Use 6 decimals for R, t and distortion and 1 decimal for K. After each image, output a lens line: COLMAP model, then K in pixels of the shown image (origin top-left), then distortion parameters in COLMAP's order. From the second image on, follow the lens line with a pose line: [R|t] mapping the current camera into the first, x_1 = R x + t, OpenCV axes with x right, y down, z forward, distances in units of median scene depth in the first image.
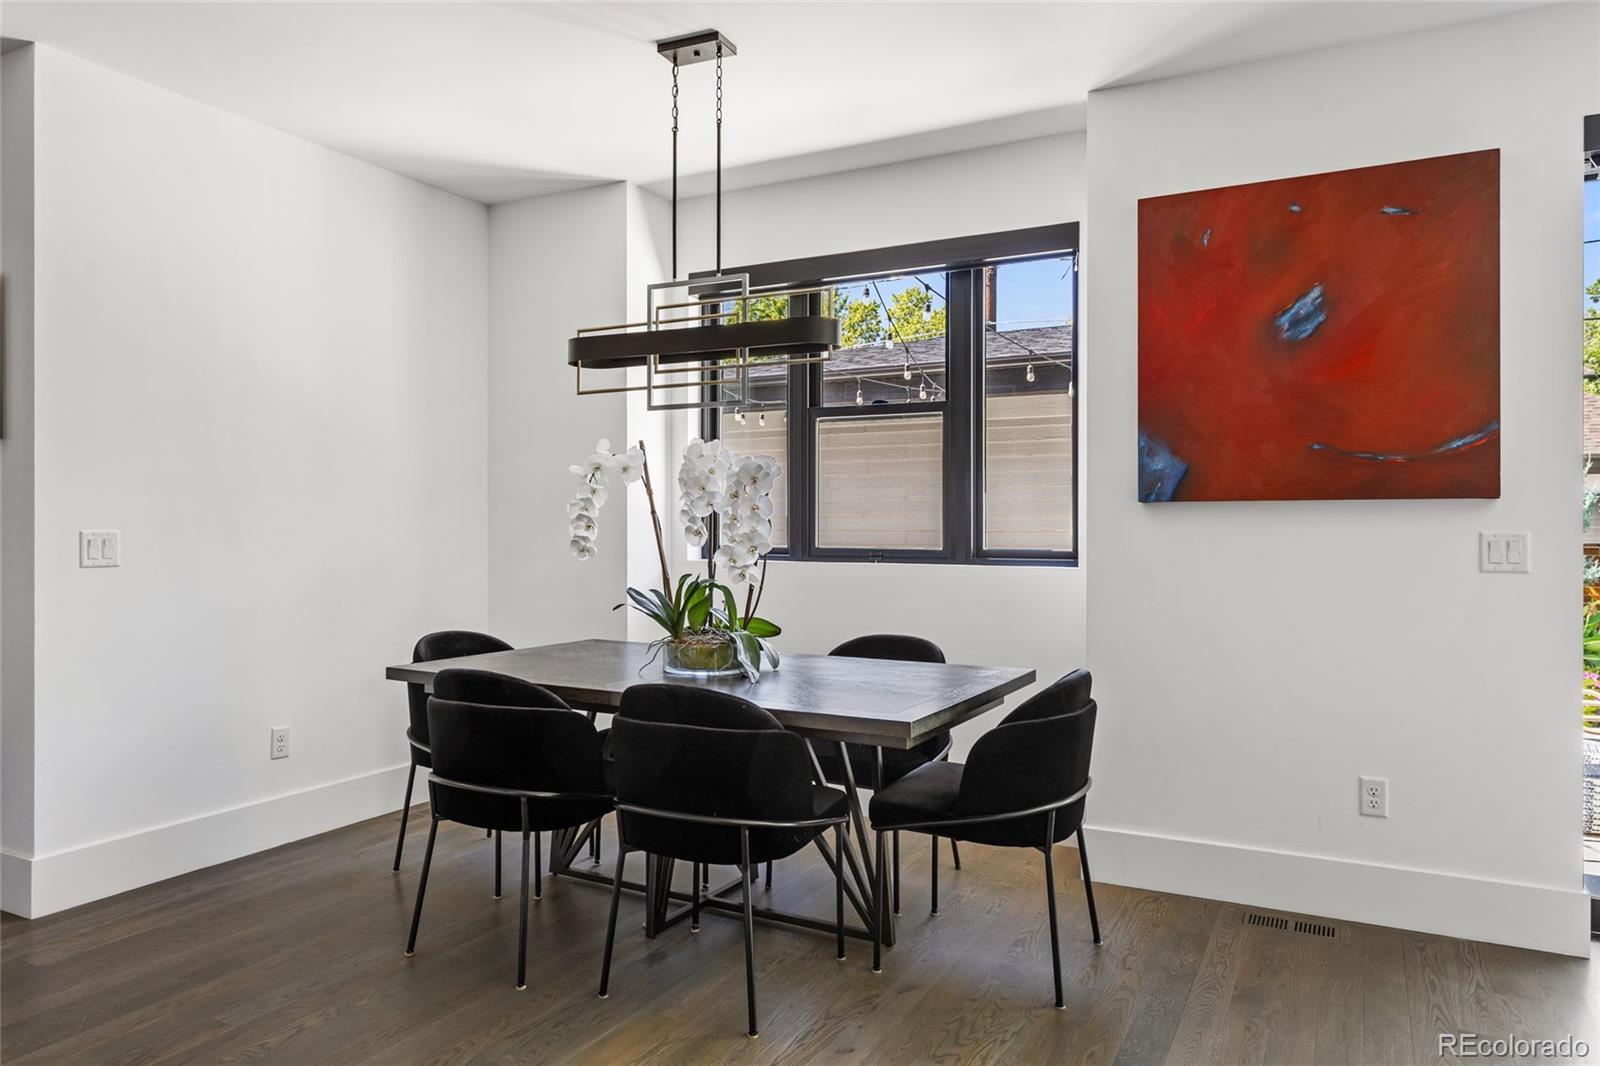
lens RADIAL K [[1065.0, 0, 800.0], [0, 1065.0, 533.0], [0, 0, 1]] dist [0.000707, 0.001211]
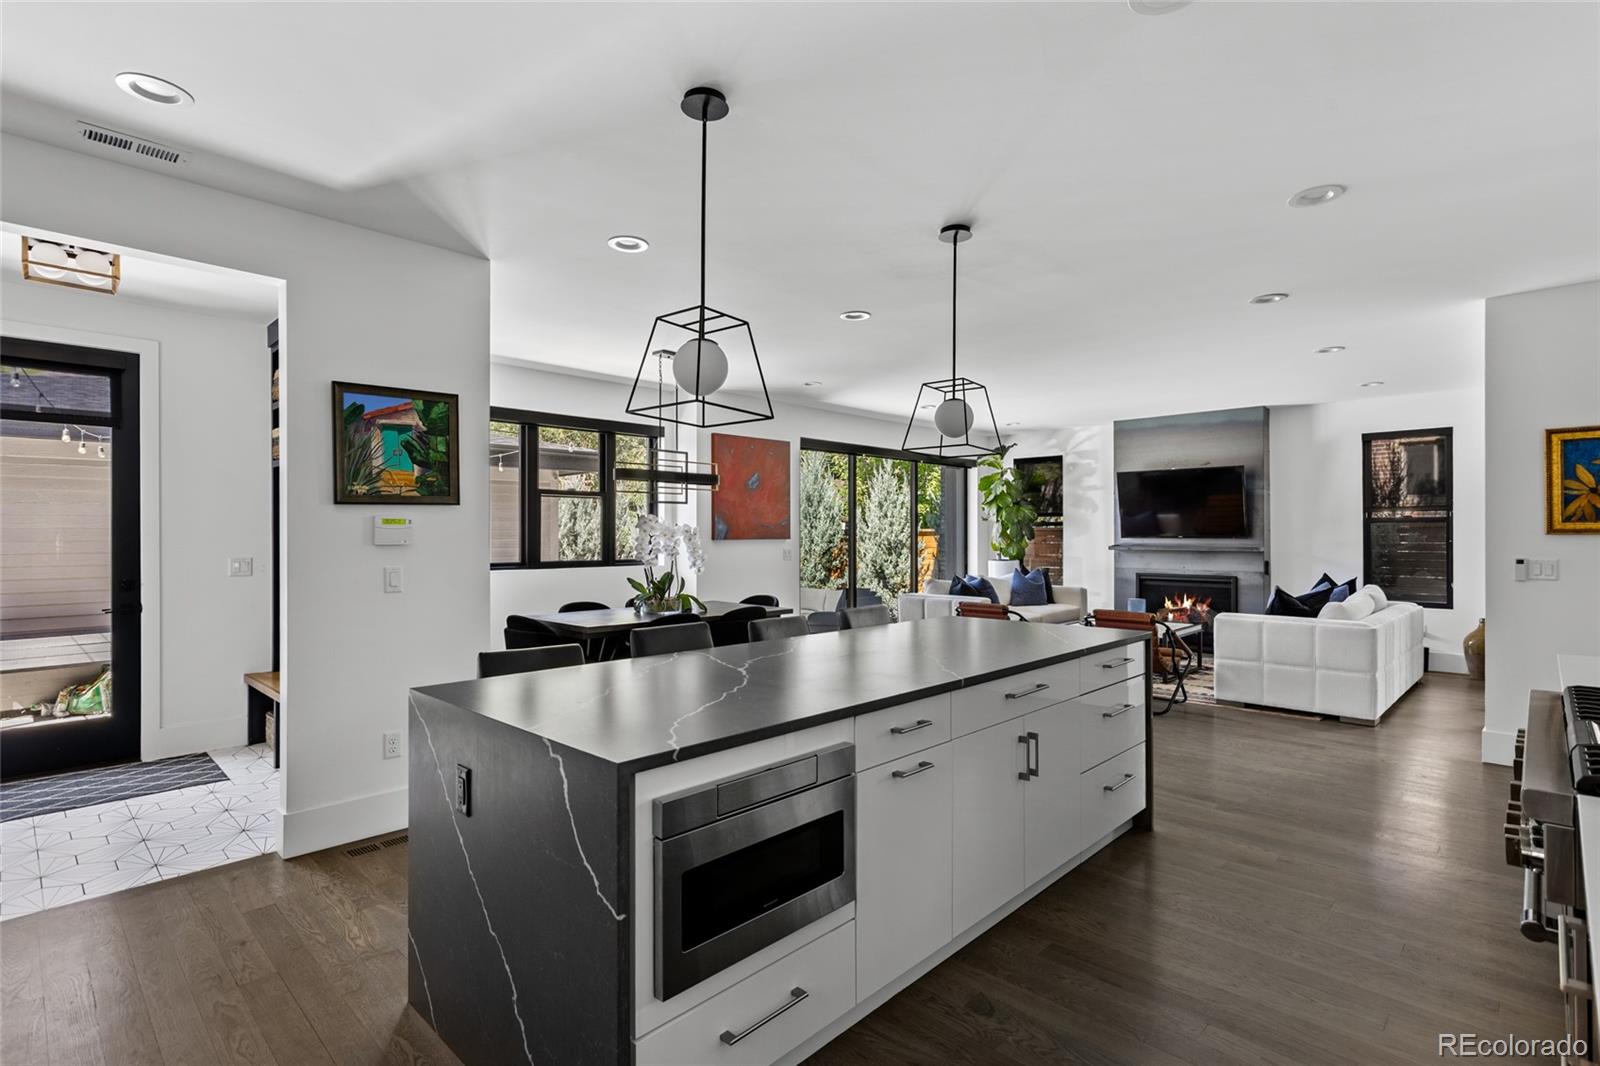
lens RADIAL K [[770.0, 0, 805.0], [0, 770.0, 536.7], [0, 0, 1]] dist [0.002734, 0.000215]
pose [[0.278800, -0.005232, 0.960335, -1.665478], [0.009379, 0.999952, 0.002725, -0.043062], [-0.960303, 0.008248, 0.278836, 0.203987]]
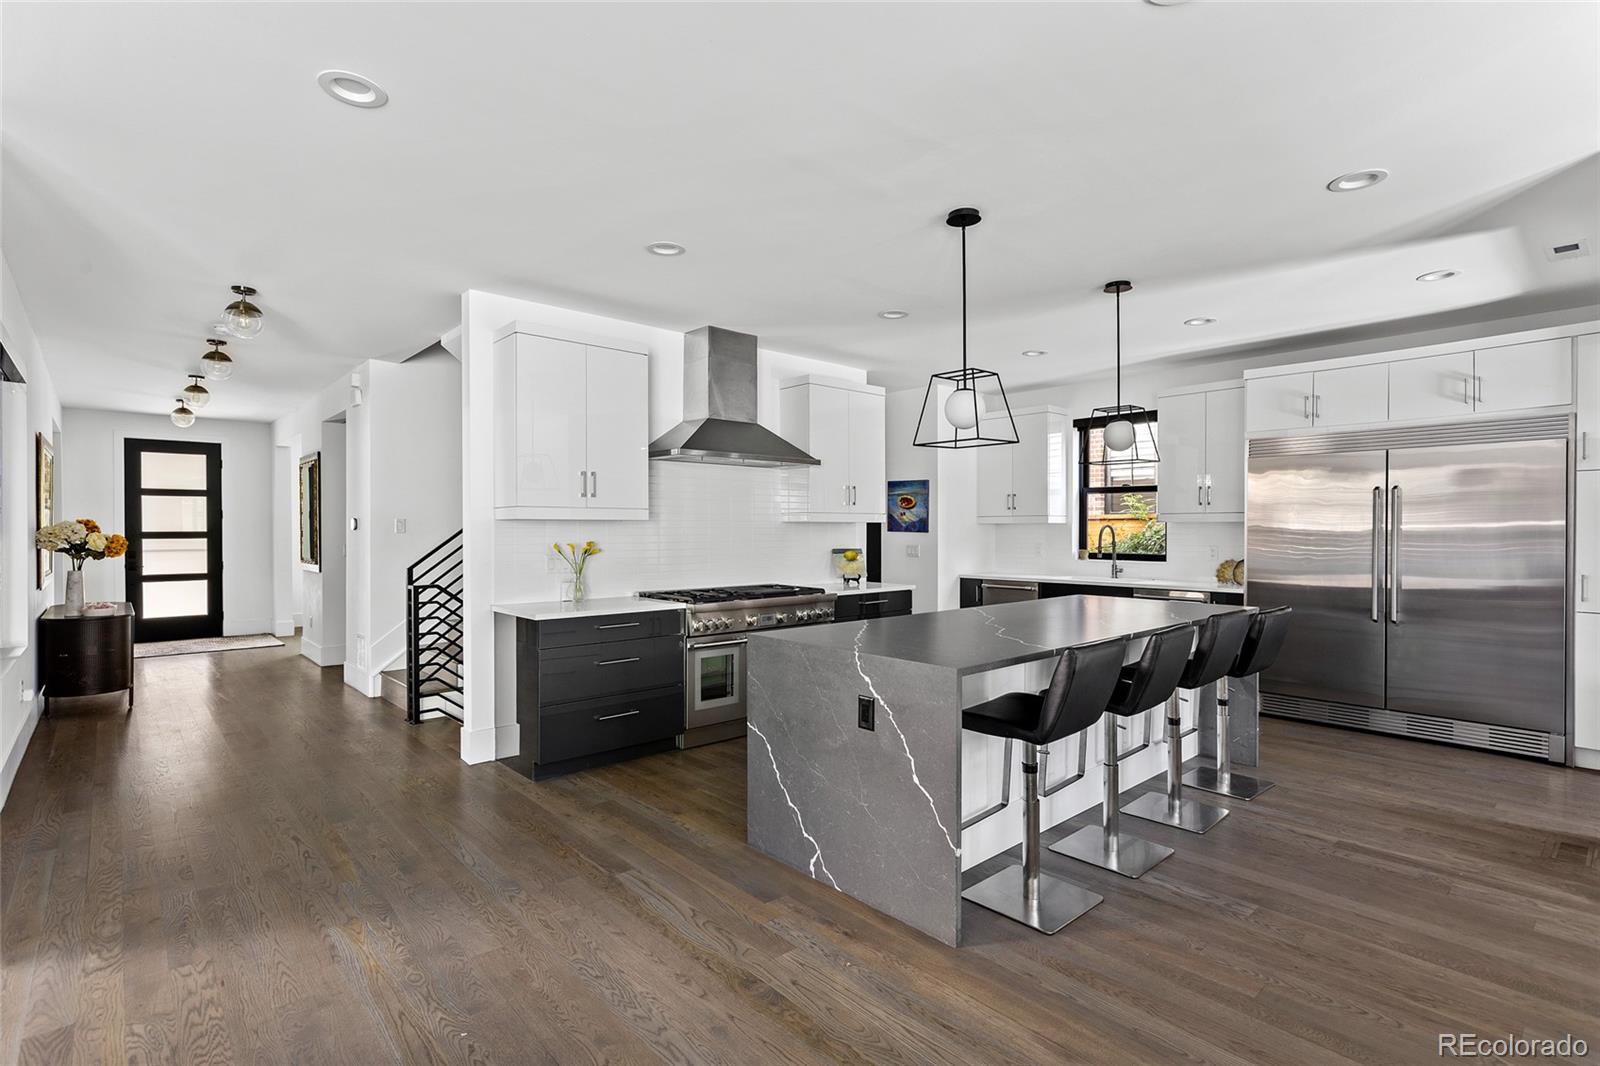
lens RADIAL K [[770.0, 0, 805.0], [0, 770.0, 536.7], [0, 0, 1]] dist [0.002734, 0.000215]
pose [[-0.345314, 0.006607, -0.938464, 0.344354], [-0.008843, 0.999908, 0.010293, -0.039286], [0.938446, 0.011854, -0.345223, 0.442313]]
